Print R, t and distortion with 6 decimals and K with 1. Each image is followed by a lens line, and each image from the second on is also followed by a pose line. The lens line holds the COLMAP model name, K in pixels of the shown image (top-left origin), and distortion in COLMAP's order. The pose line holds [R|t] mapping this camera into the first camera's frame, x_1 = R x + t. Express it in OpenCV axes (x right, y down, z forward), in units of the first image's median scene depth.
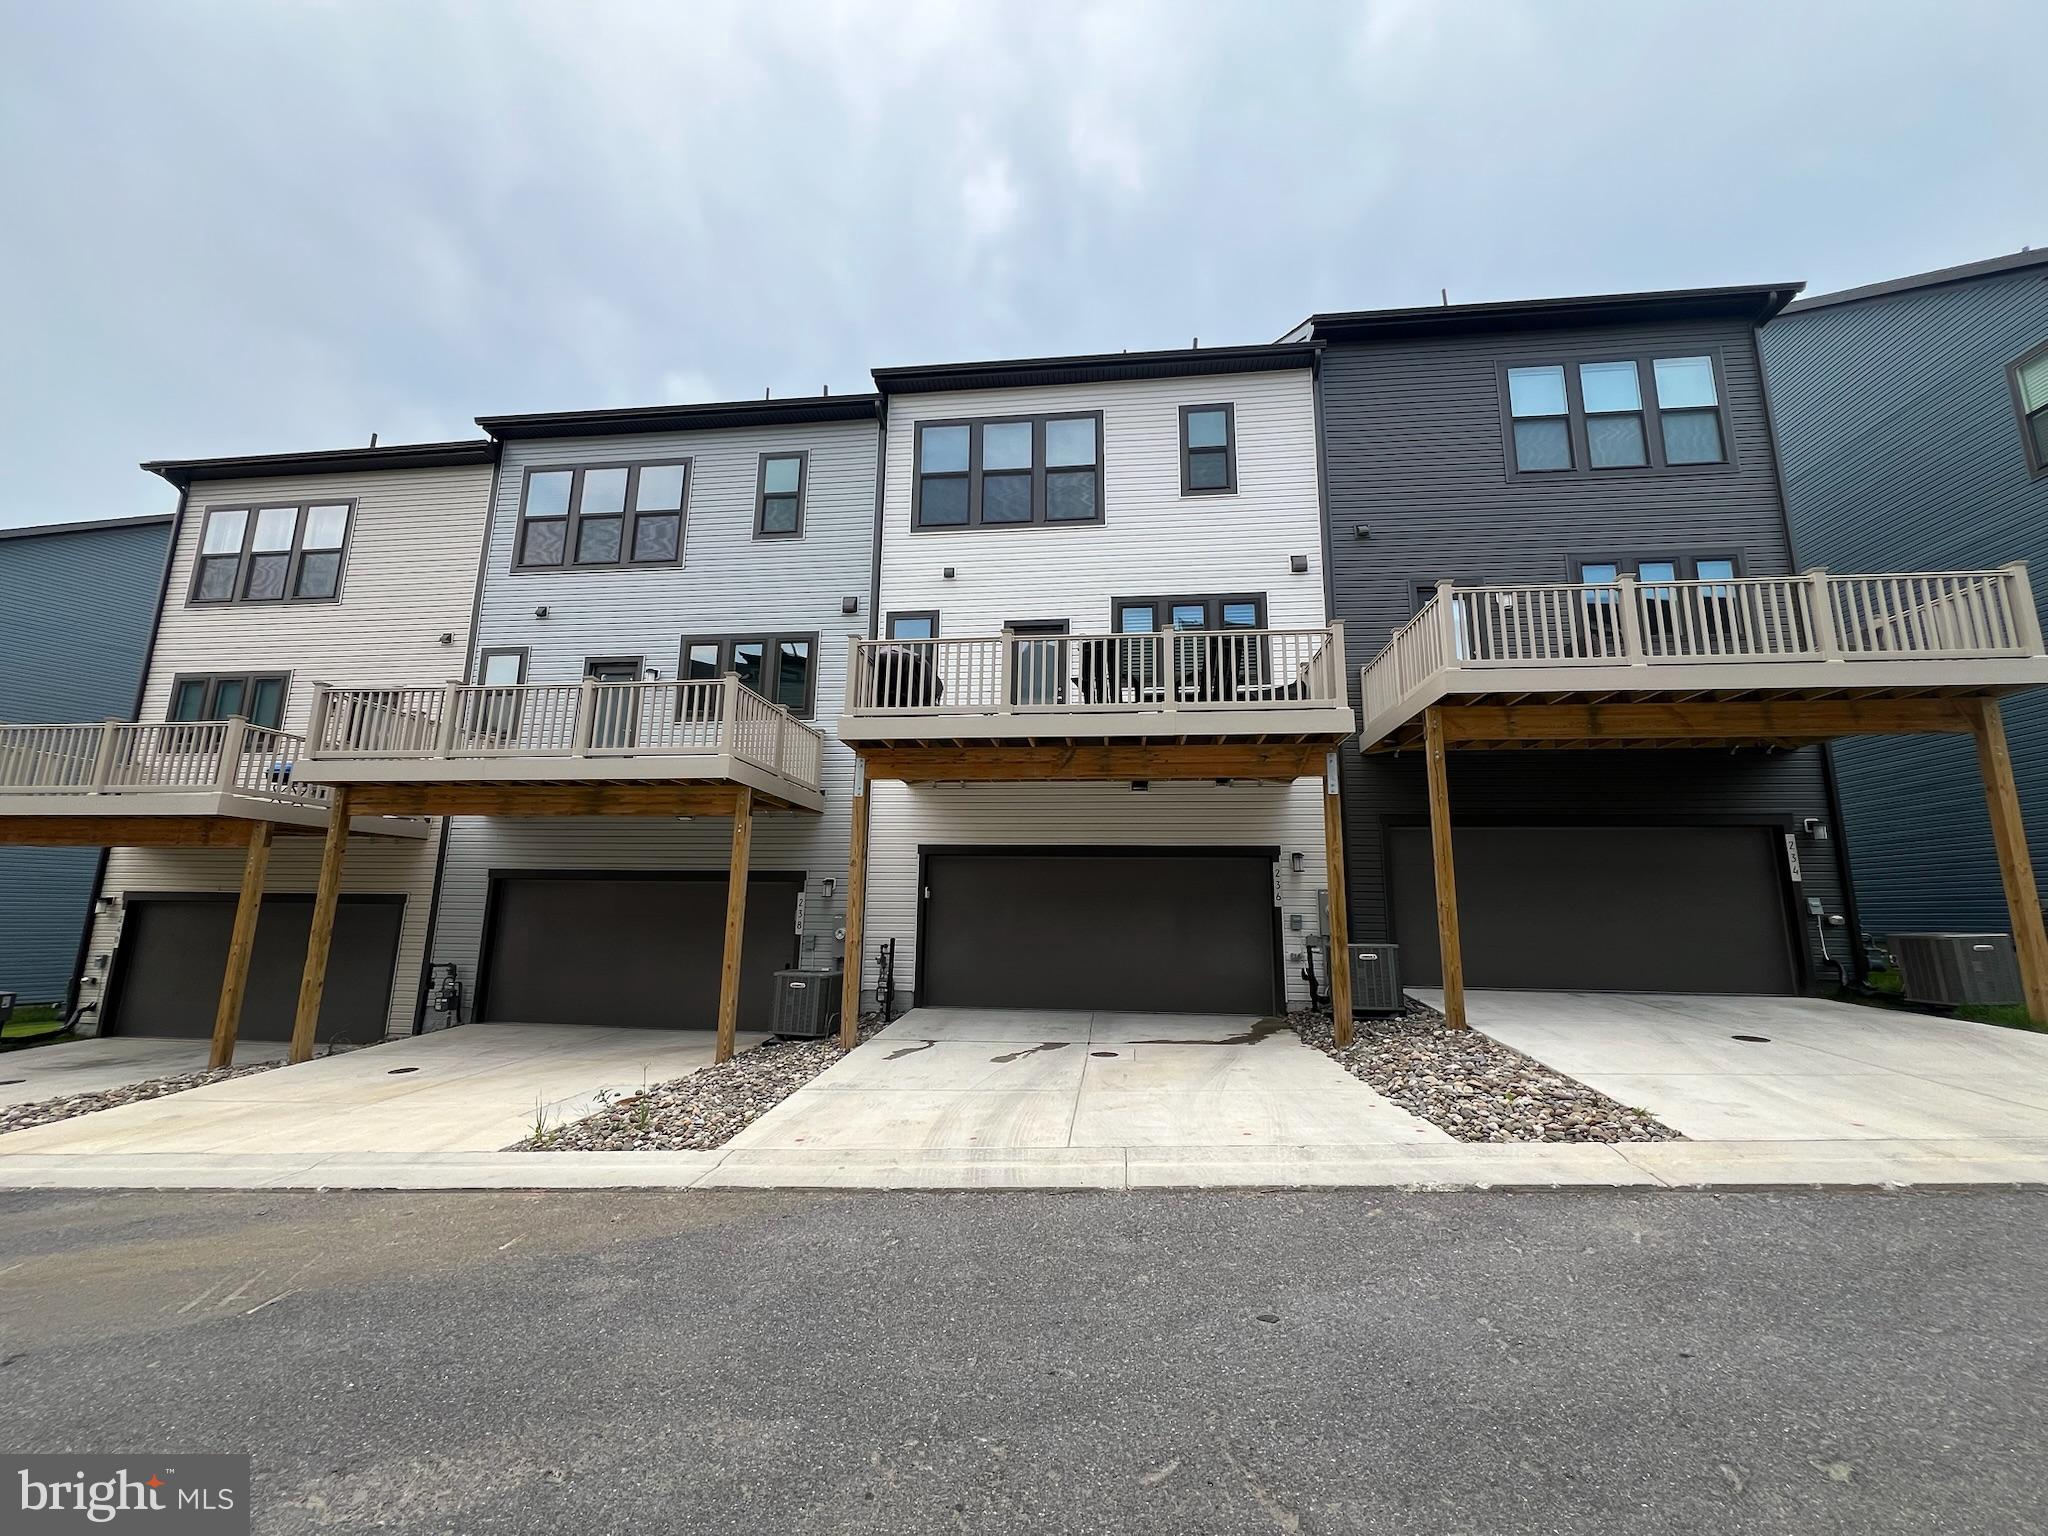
lens RADIAL K [[809.2, 0, 1024.0], [0, 809.2, 768.0], [0, 0, 1]] dist [-0.000866, -0.000842]
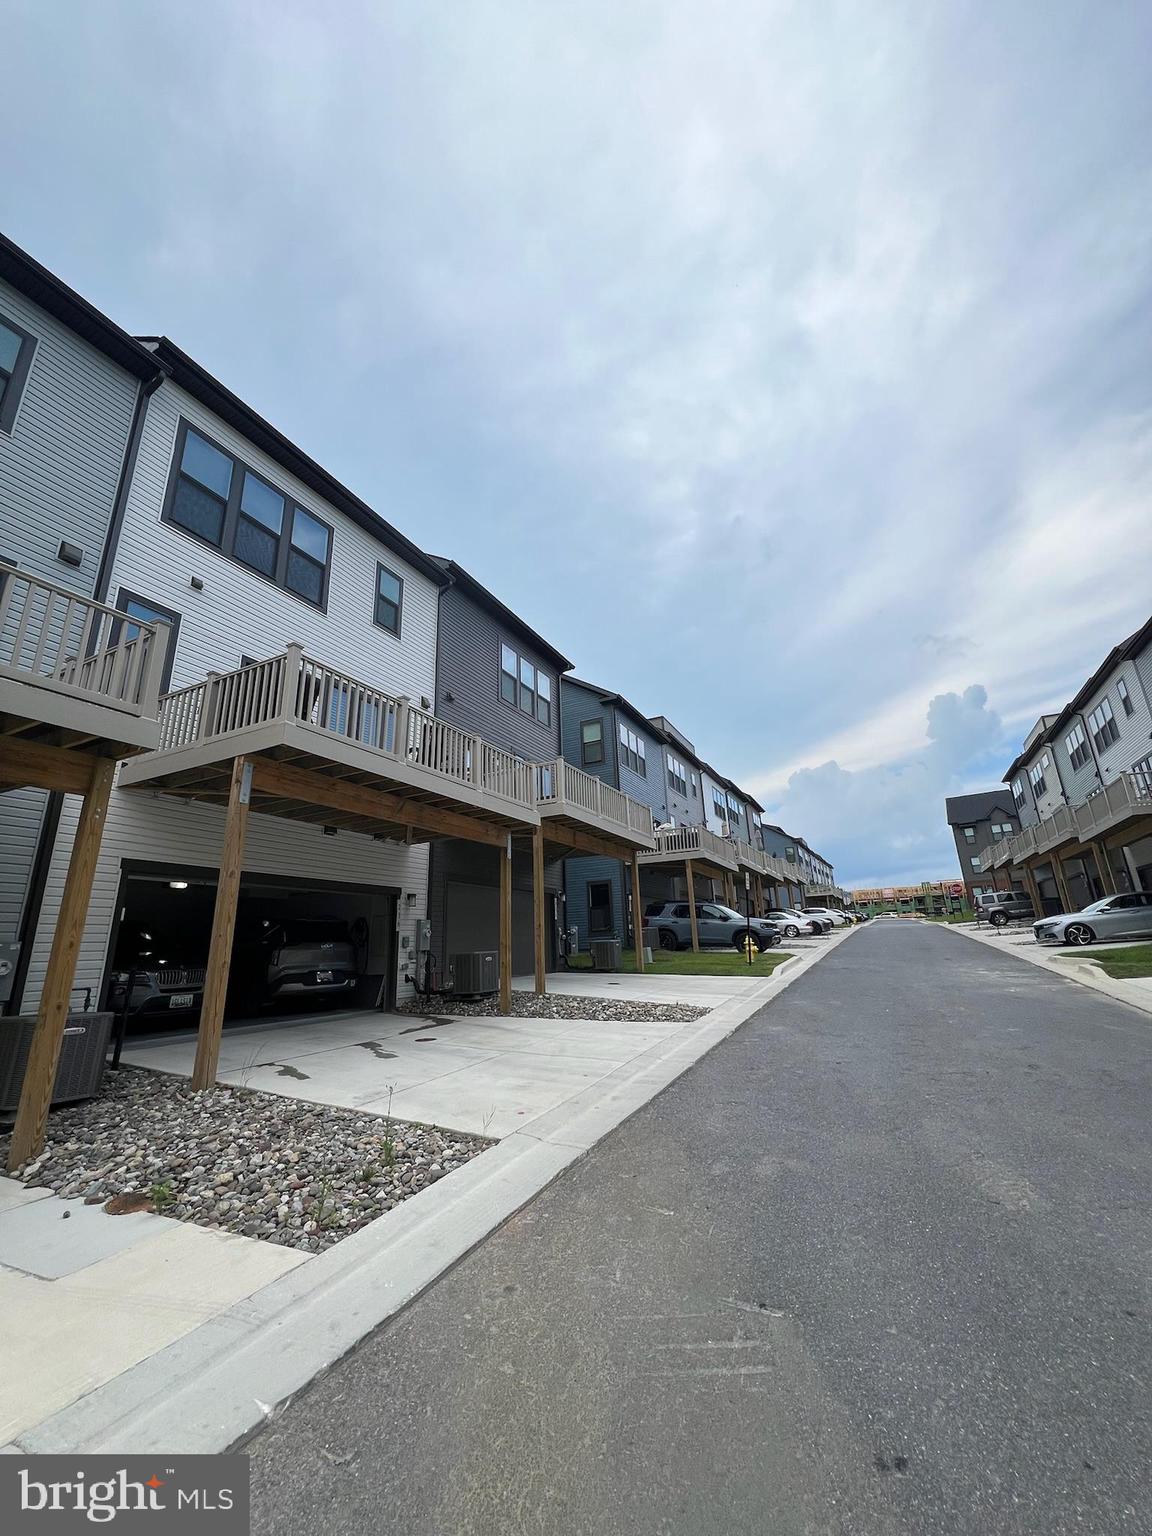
lens RADIAL K [[606.9, 0, 576.3], [0, 606.9, 763.8], [0, 0, 1]] dist [-0.000866, -0.000842]
pose [[0.343035, 0.253470, 0.904477, -0.613268], [-0.129194, 0.966484, -0.221849, 0.083152], [-0.930395, -0.040751, 0.364285, 0.331635]]
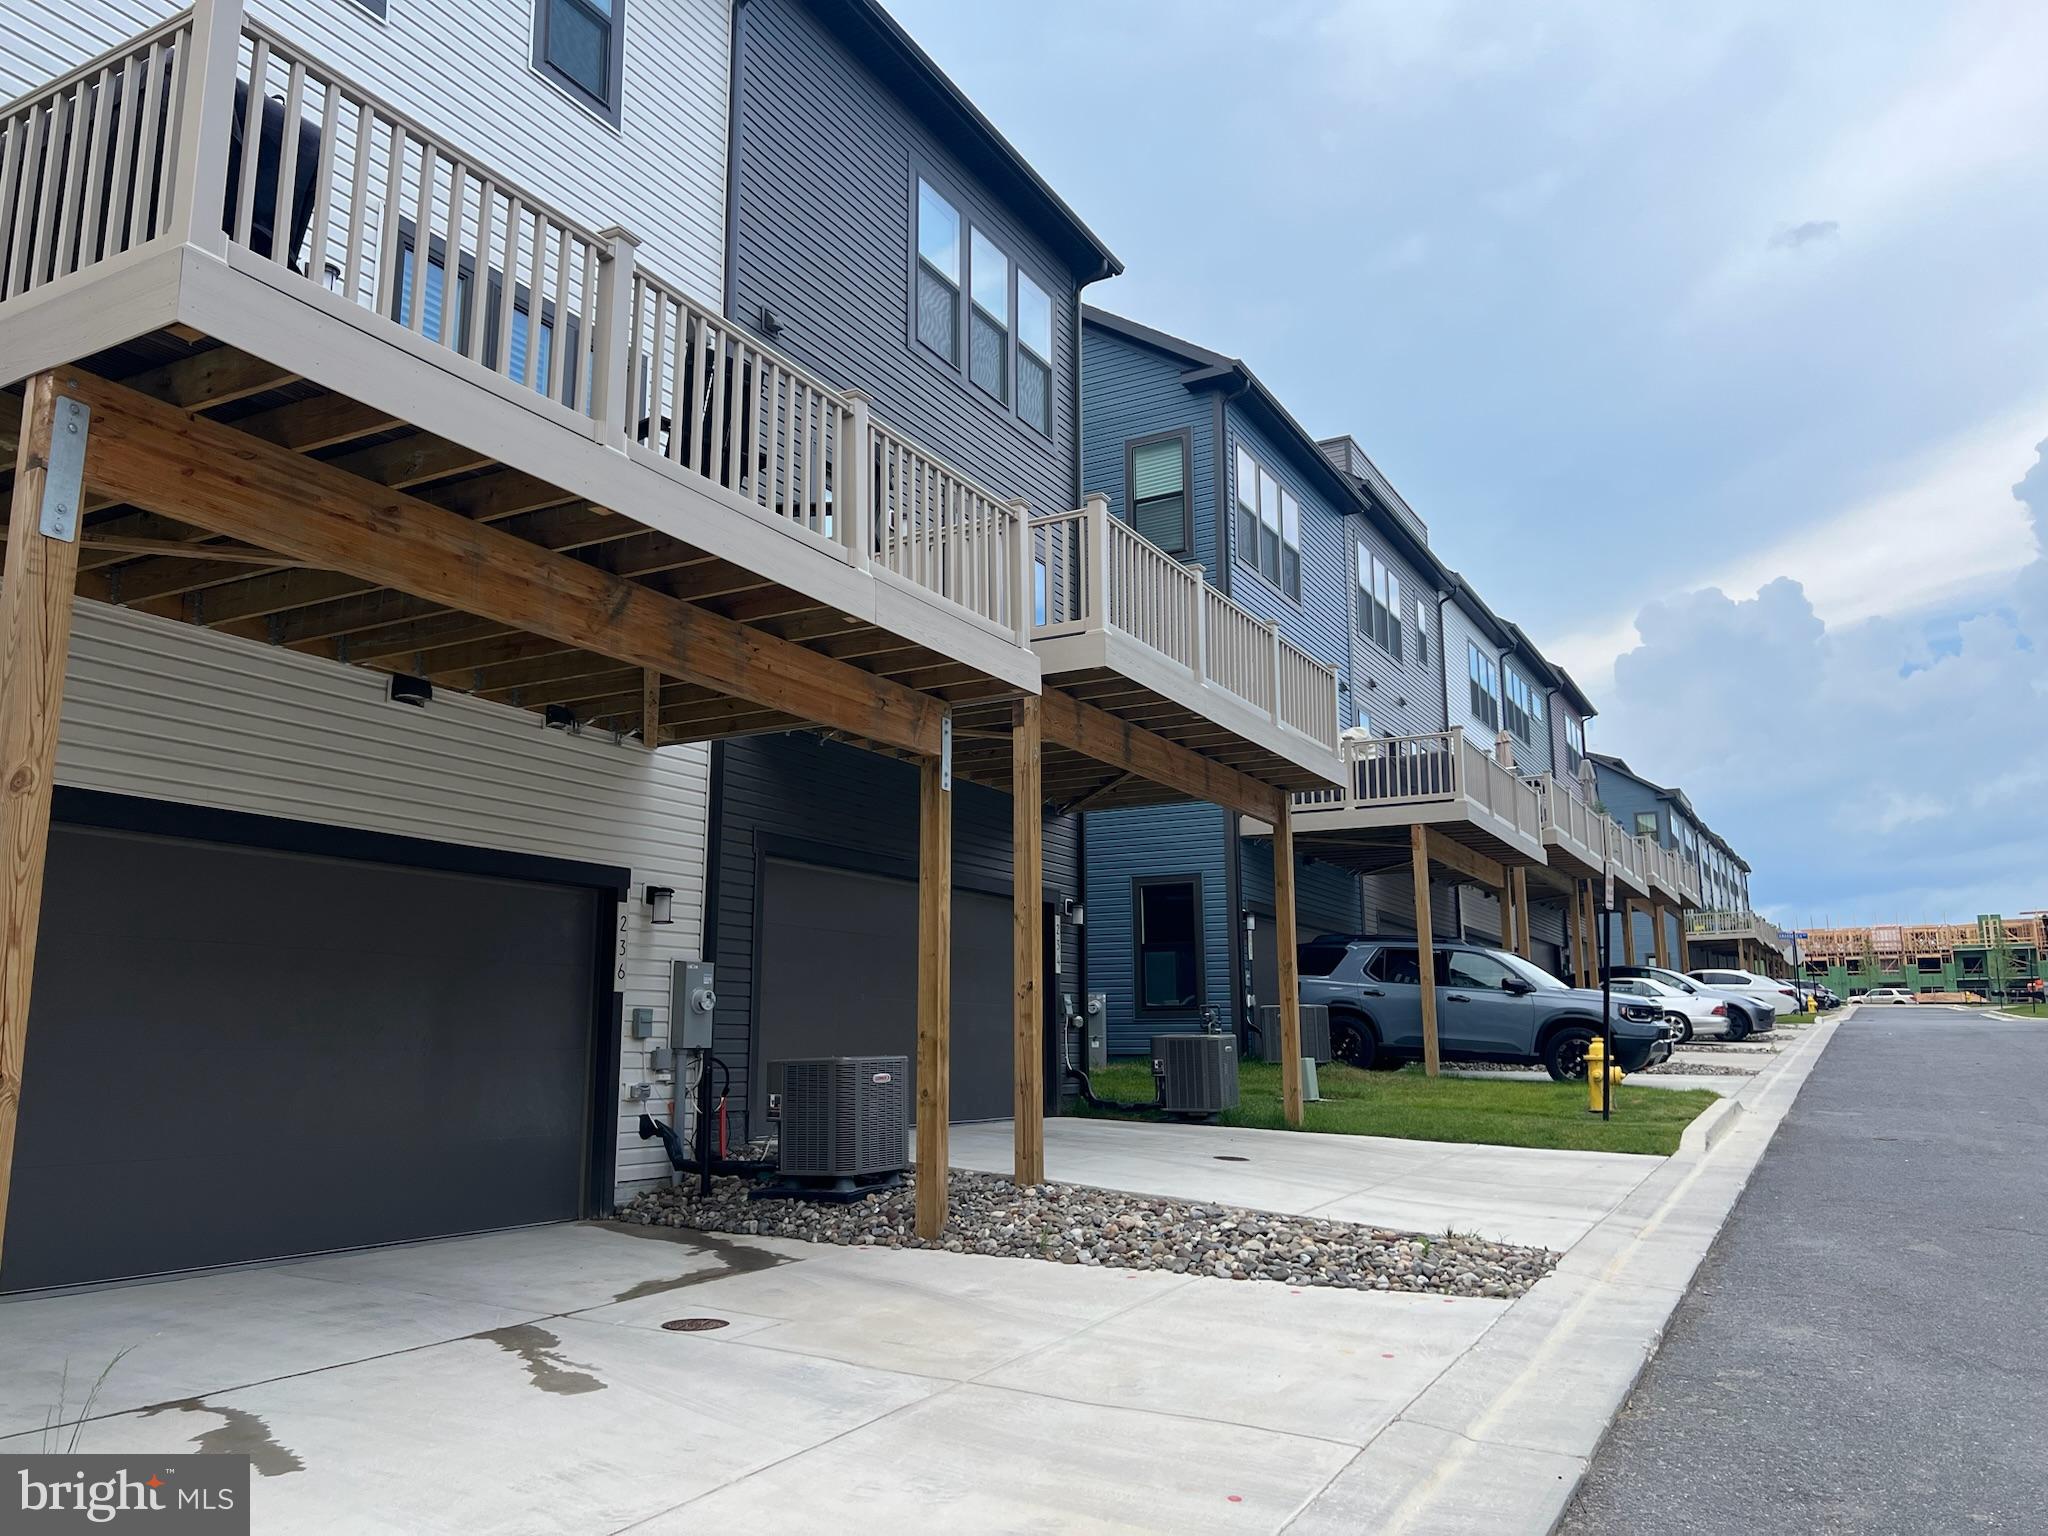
lens RADIAL K [[1515.4, 0, 1009.2], [0, 1515.4, 774.0], [0, 0, 1]] dist [0.074452, -0.088000]
pose [[0.380337, 0.154448, 0.911860, -0.458162], [-0.159290, 0.982163, -0.099916, 0.095884], [-0.911027, -0.107248, 0.398155, 0.428747]]
